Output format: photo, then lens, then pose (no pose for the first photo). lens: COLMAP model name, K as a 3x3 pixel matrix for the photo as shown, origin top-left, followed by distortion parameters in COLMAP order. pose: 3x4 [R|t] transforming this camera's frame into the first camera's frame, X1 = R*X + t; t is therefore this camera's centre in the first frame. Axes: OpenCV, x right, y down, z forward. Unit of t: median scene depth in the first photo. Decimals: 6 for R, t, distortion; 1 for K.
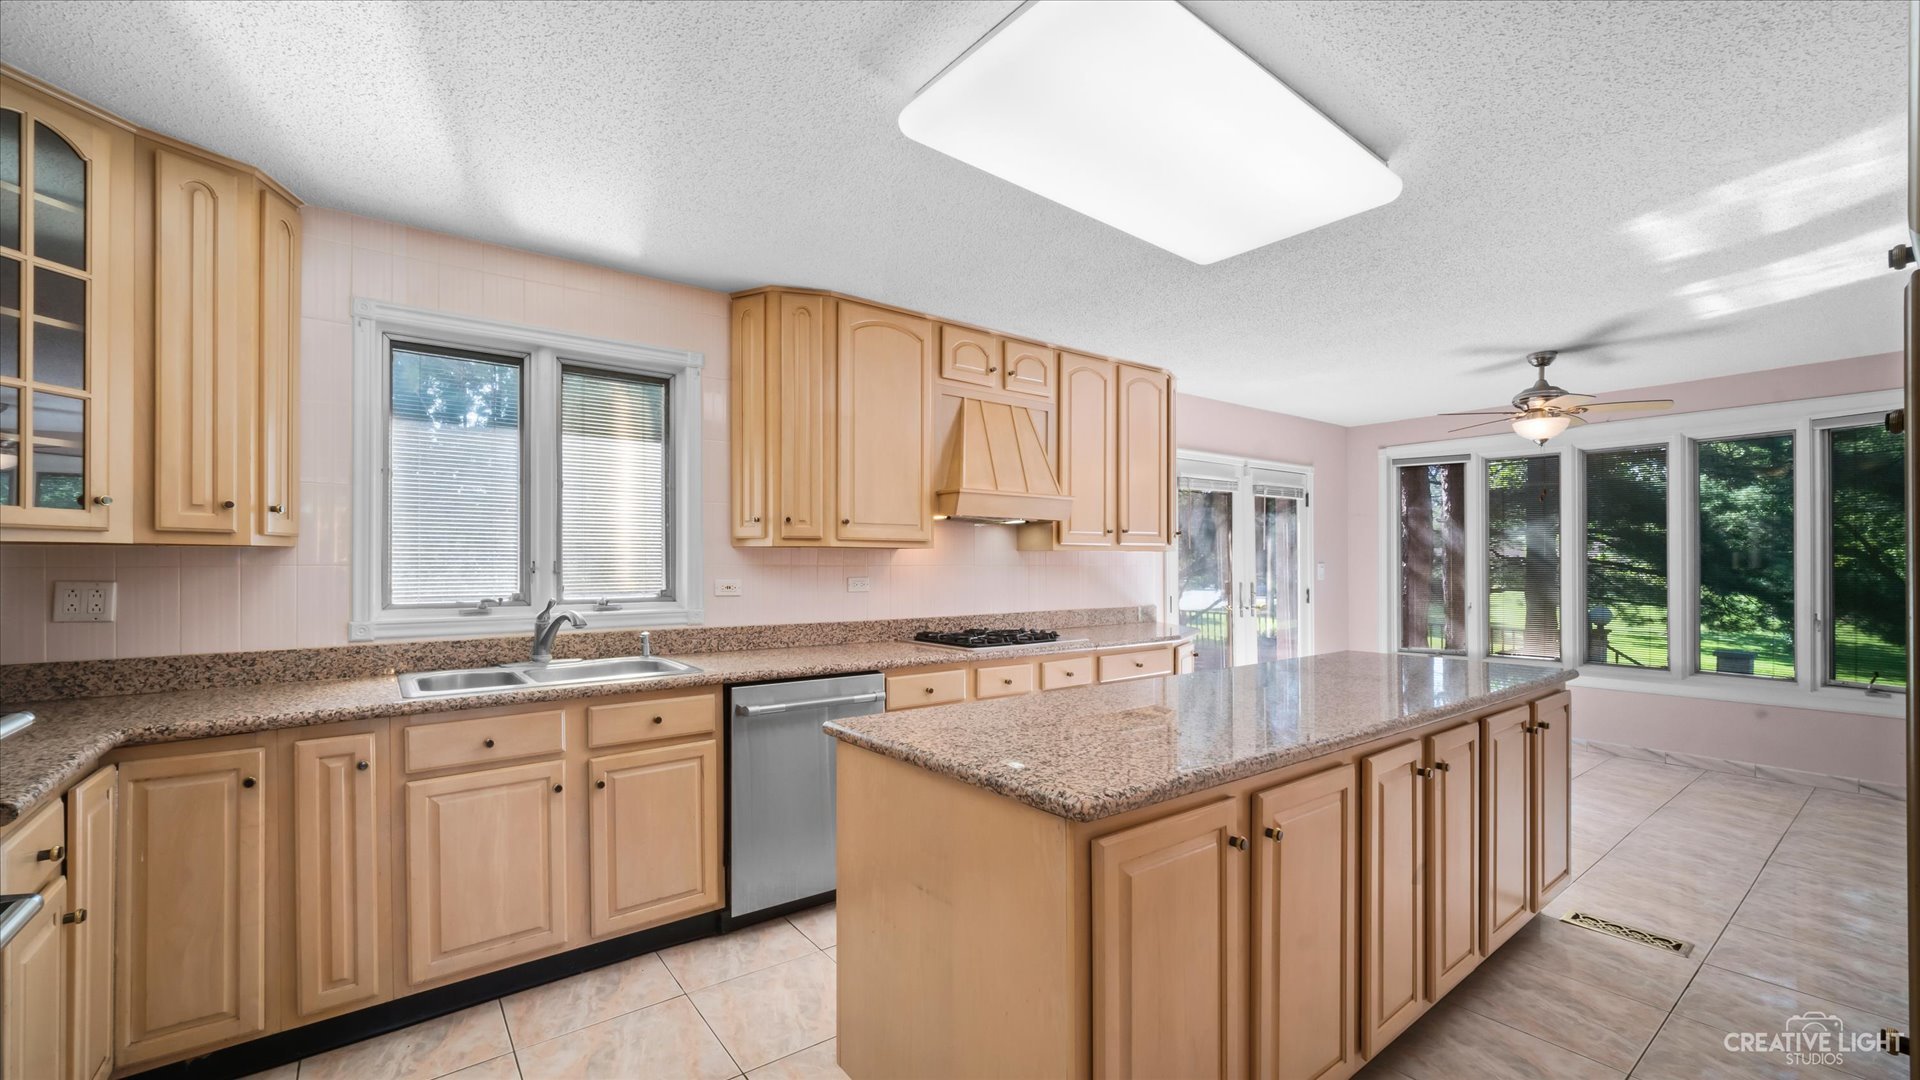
lens RADIAL K [[767.0, 0, 968.4], [0, 767.0, 536.7], [0, 0, 1]] dist [0.005349, -0.000065]
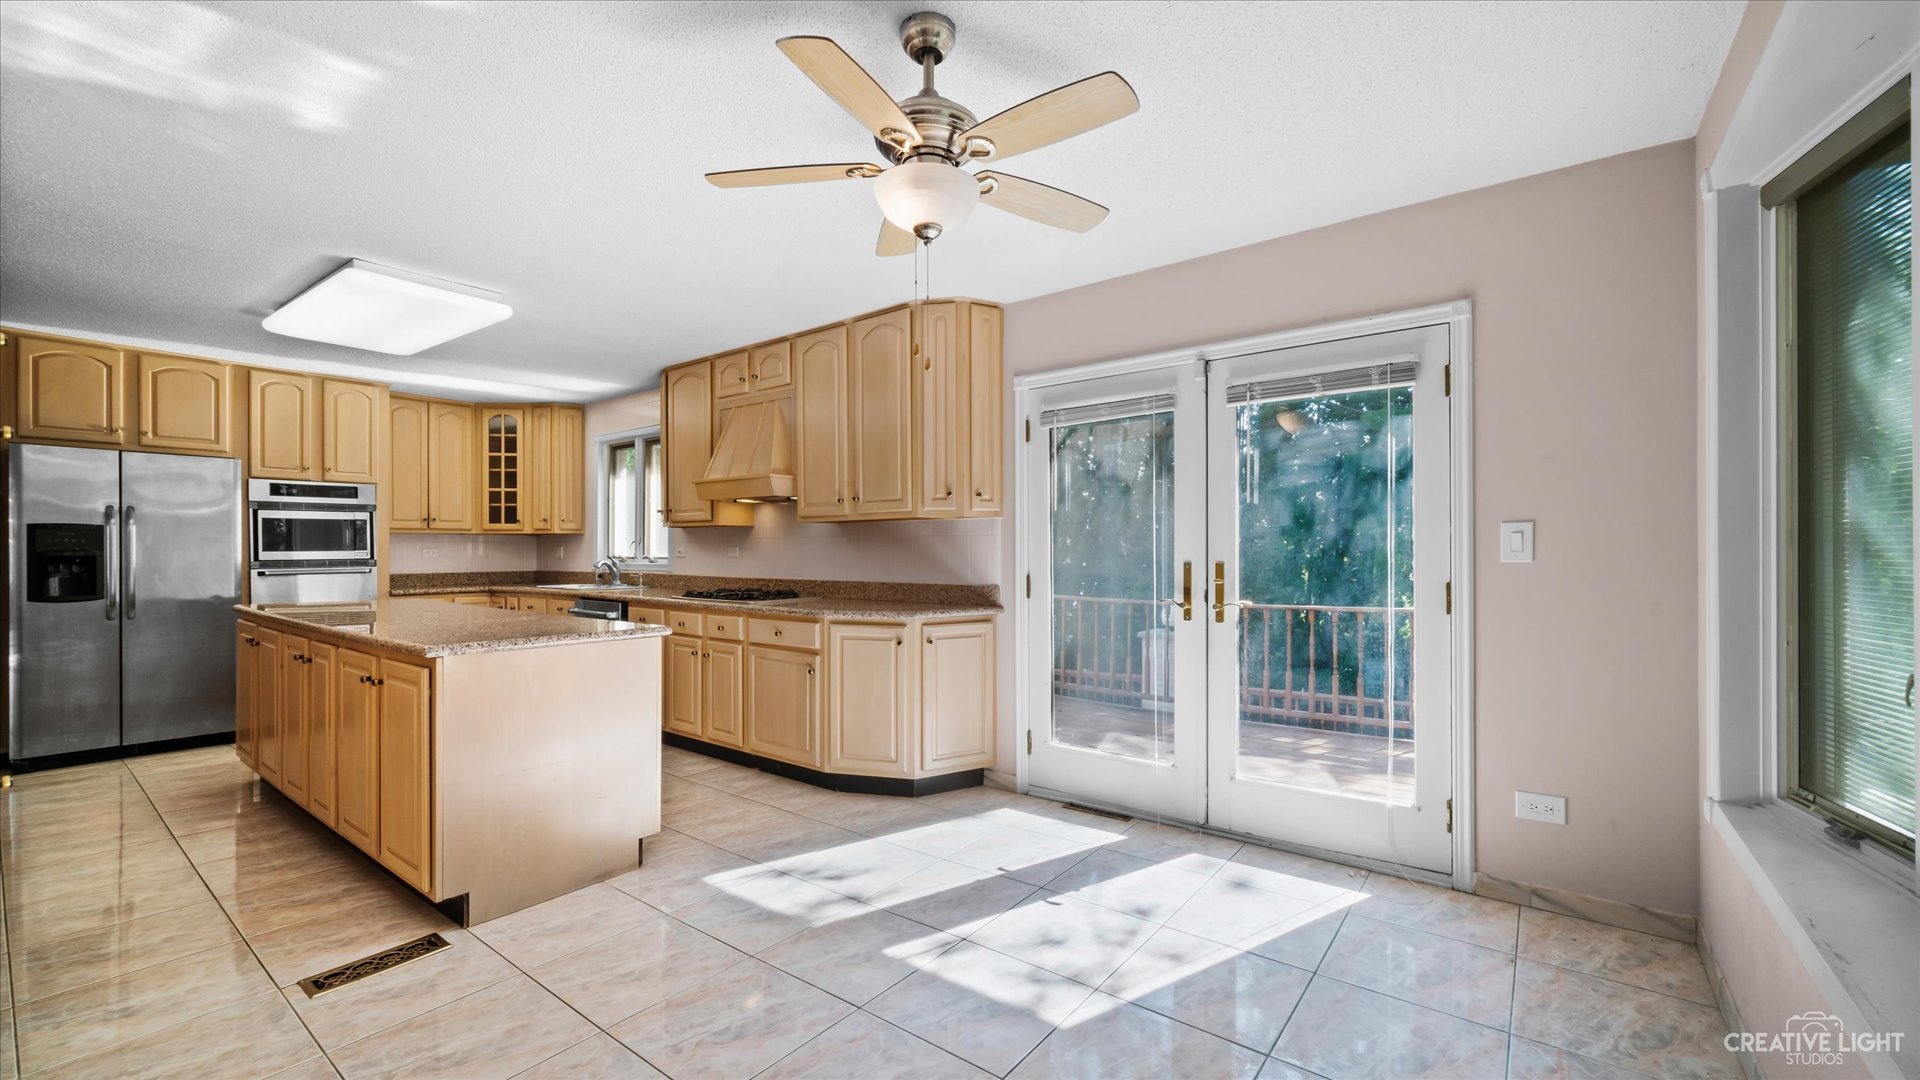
lens RADIAL K [[765.2, 0, 969.1], [0, 765.2, 542.1], [0, 0, 1]] dist [-0.000517, 0.000387]
pose [[0.259287, -0.007089, -0.965774, 1.306420], [0.036945, 0.999314, 0.002584, 0.054715], [0.965093, -0.036351, 0.259371, 1.016334]]
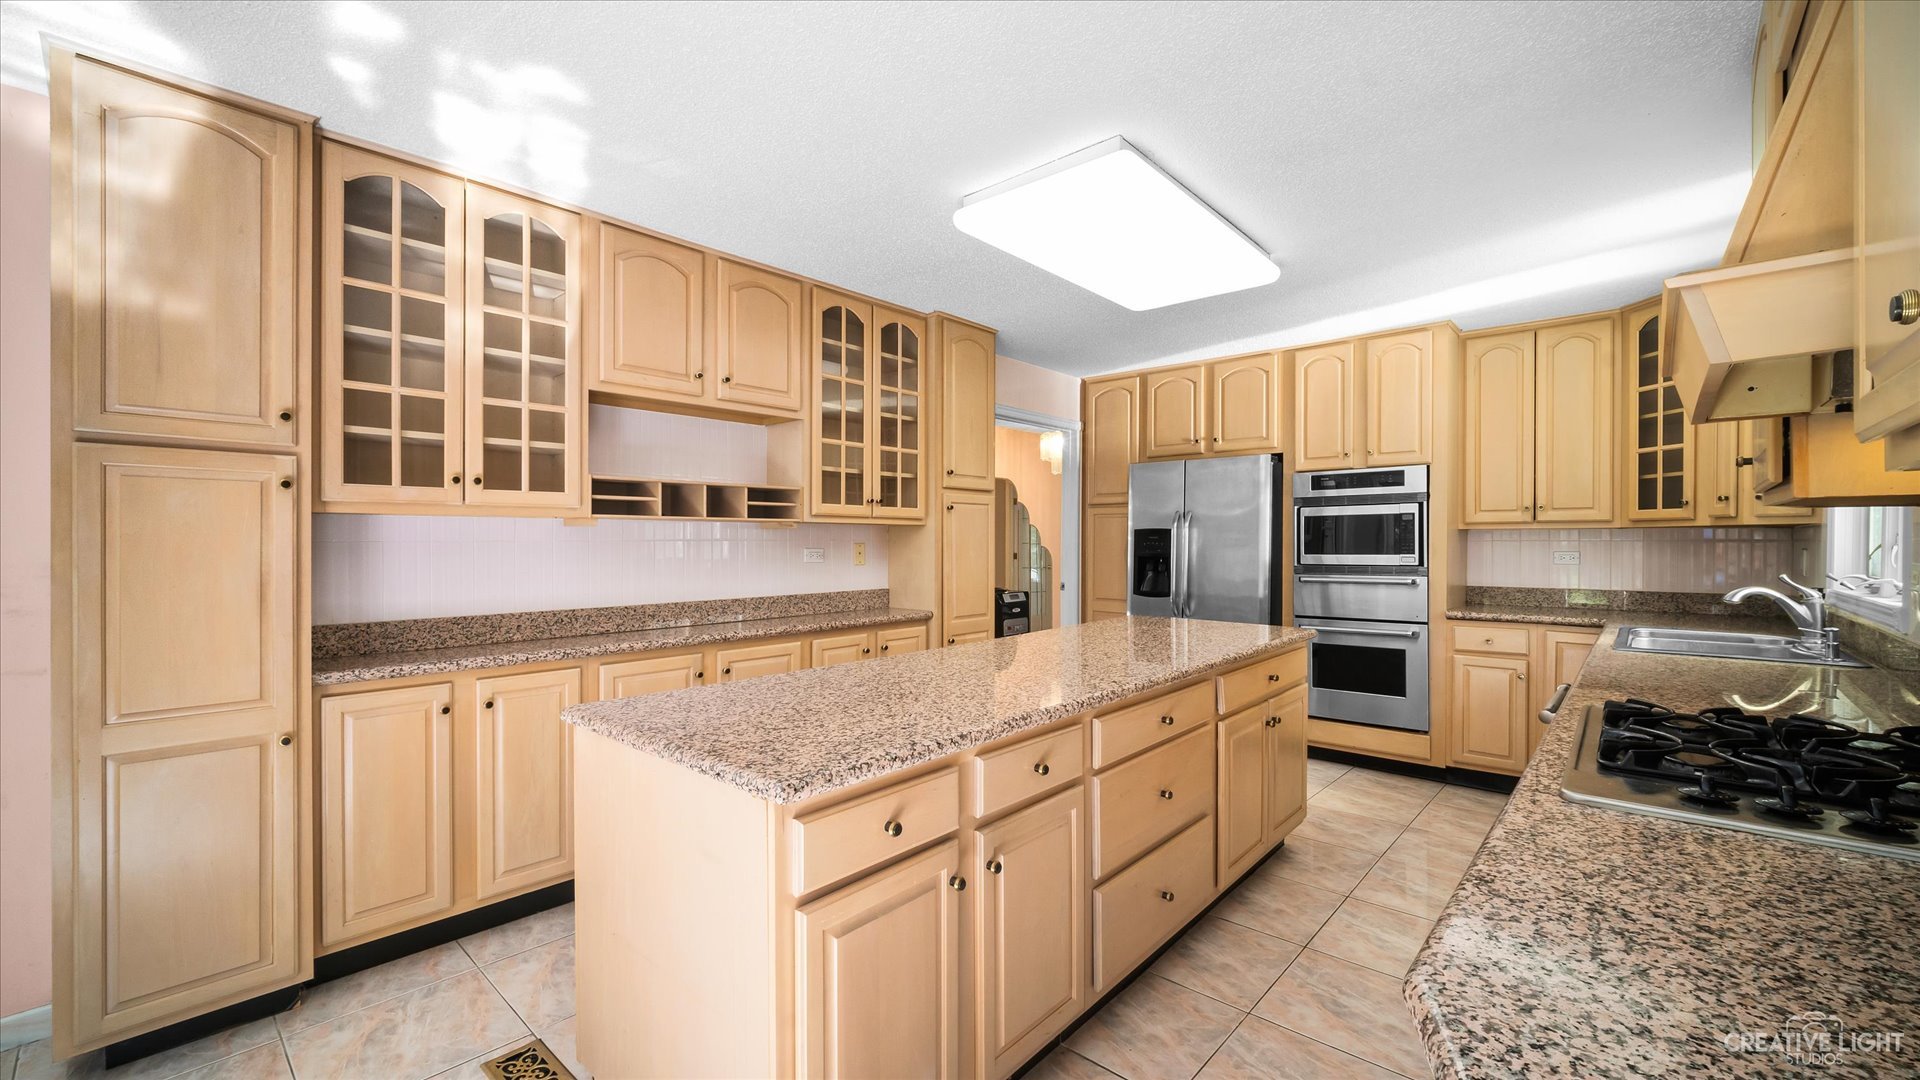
lens RADIAL K [[765.2, 0, 969.1], [0, 765.2, 542.1], [0, 0, 1]] dist [-0.000517, 0.000387]
pose [[-0.985335, 0.002059, -0.170620, 0.422396], [0.007965, 0.999392, -0.033937, 0.046482], [0.170446, -0.034798, -0.984752, 1.245130]]
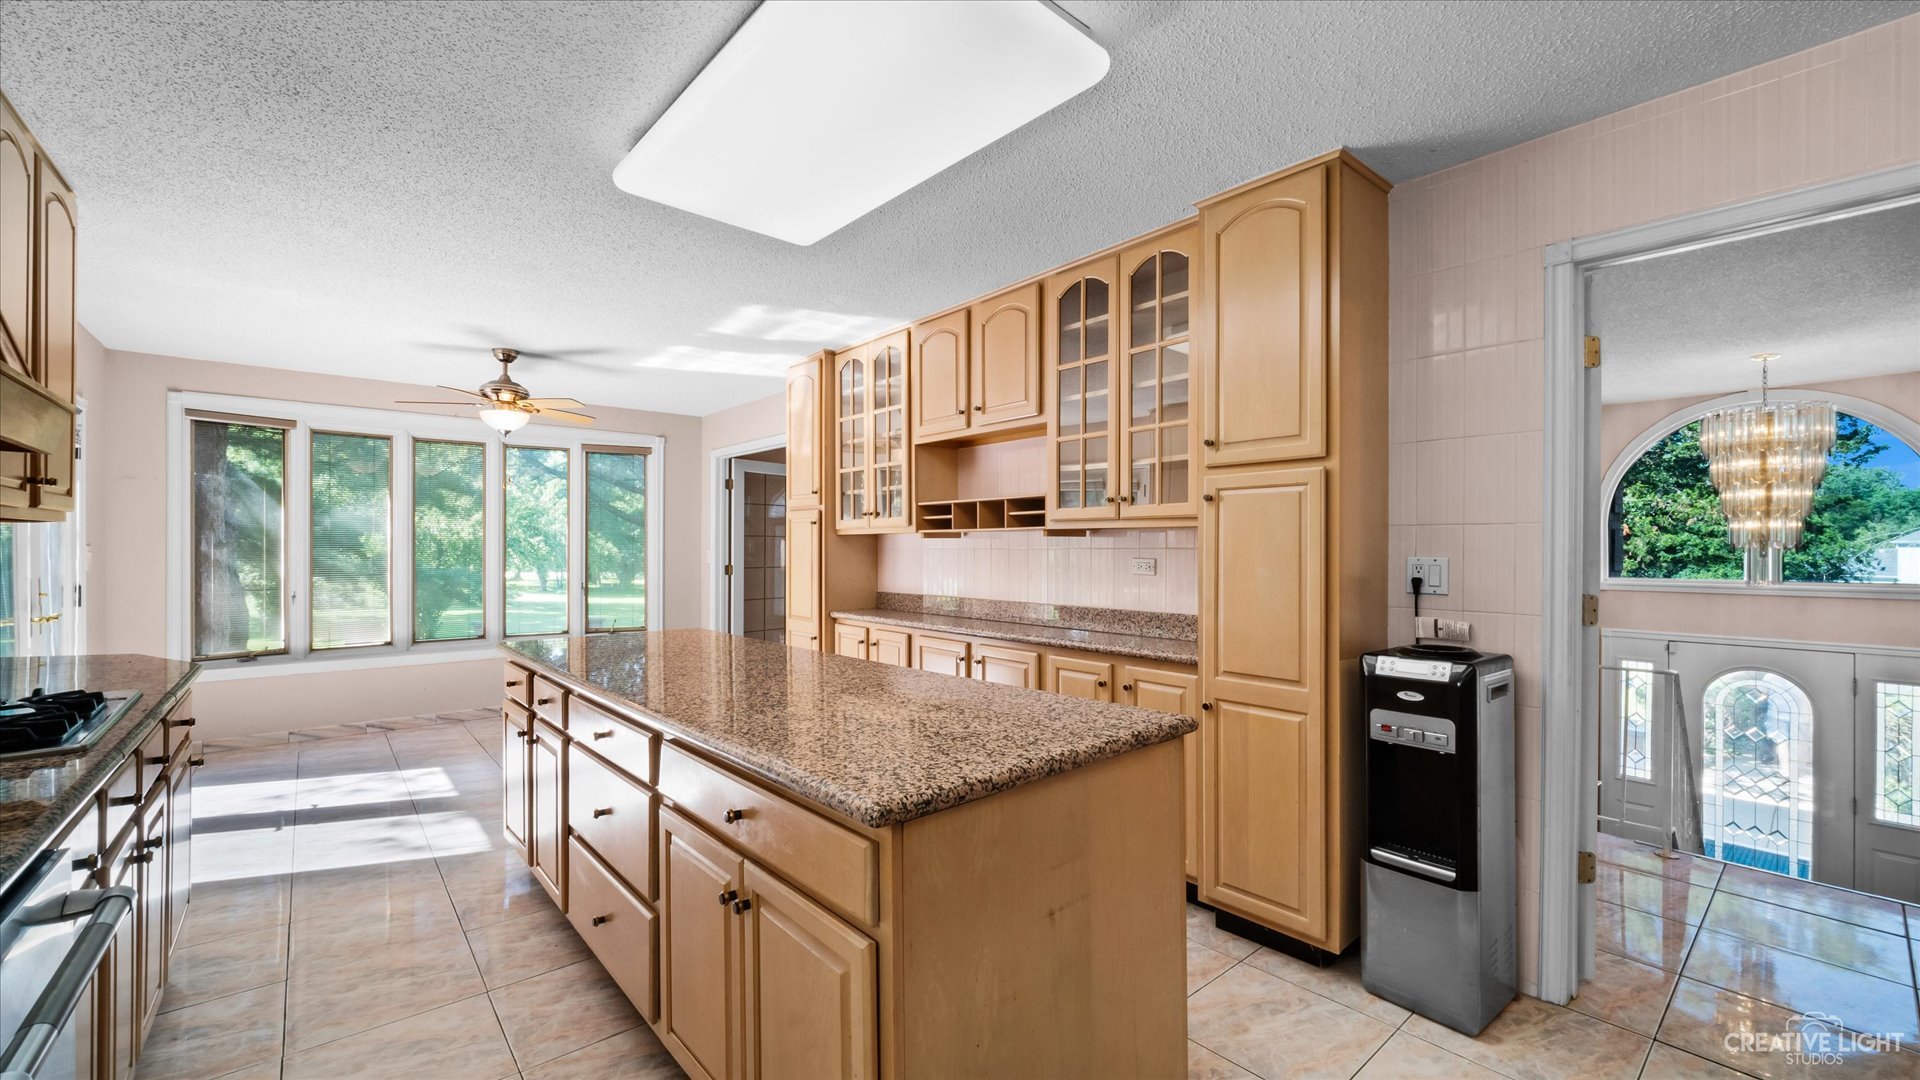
lens RADIAL K [[776.9, 0, 936.8], [0, 776.9, 549.4], [0, 0, 1]] dist [0.000057, 0.000088]
pose [[-0.030872, 0.002730, 0.999520, -0.399450], [-0.038176, 0.999263, -0.003909, 0.021836], [-0.998794, -0.038278, -0.030745, 0.481074]]
